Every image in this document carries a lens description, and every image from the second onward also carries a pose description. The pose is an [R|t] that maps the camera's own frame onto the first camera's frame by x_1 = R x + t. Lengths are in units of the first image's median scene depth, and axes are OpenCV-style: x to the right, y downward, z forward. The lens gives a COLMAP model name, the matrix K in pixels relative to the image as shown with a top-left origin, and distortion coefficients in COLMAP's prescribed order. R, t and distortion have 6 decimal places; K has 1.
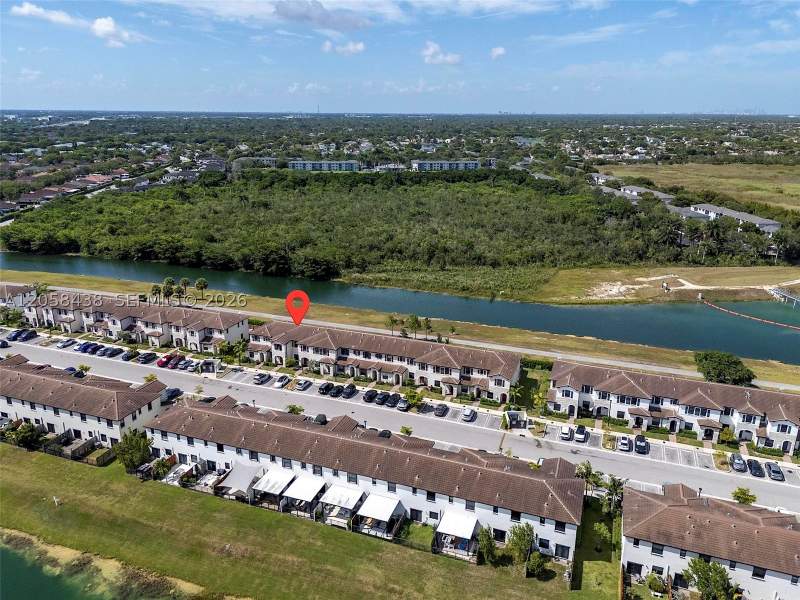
lens RADIAL K [[603.6, 0, 411.0], [0, 603.6, 297.4], [0, 0, 1]] dist [0.063582, -0.060390]
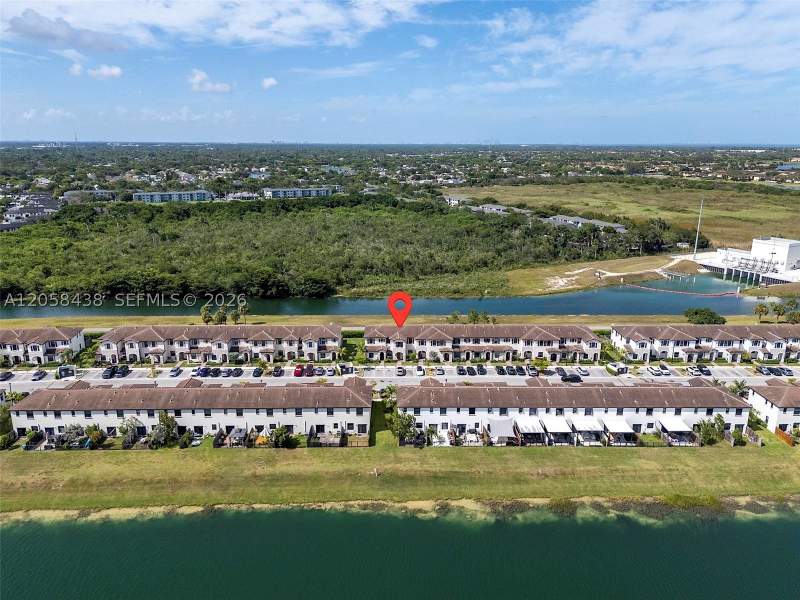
lens RADIAL K [[603.6, 0, 411.0], [0, 603.6, 297.4], [0, 0, 1]] dist [0.063582, -0.060390]
pose [[0.927743, -0.094633, 0.361023, -0.385155], [0.110527, 0.993593, -0.023581, 0.013816], [-0.356478, 0.061780, 0.932259, -0.056300]]
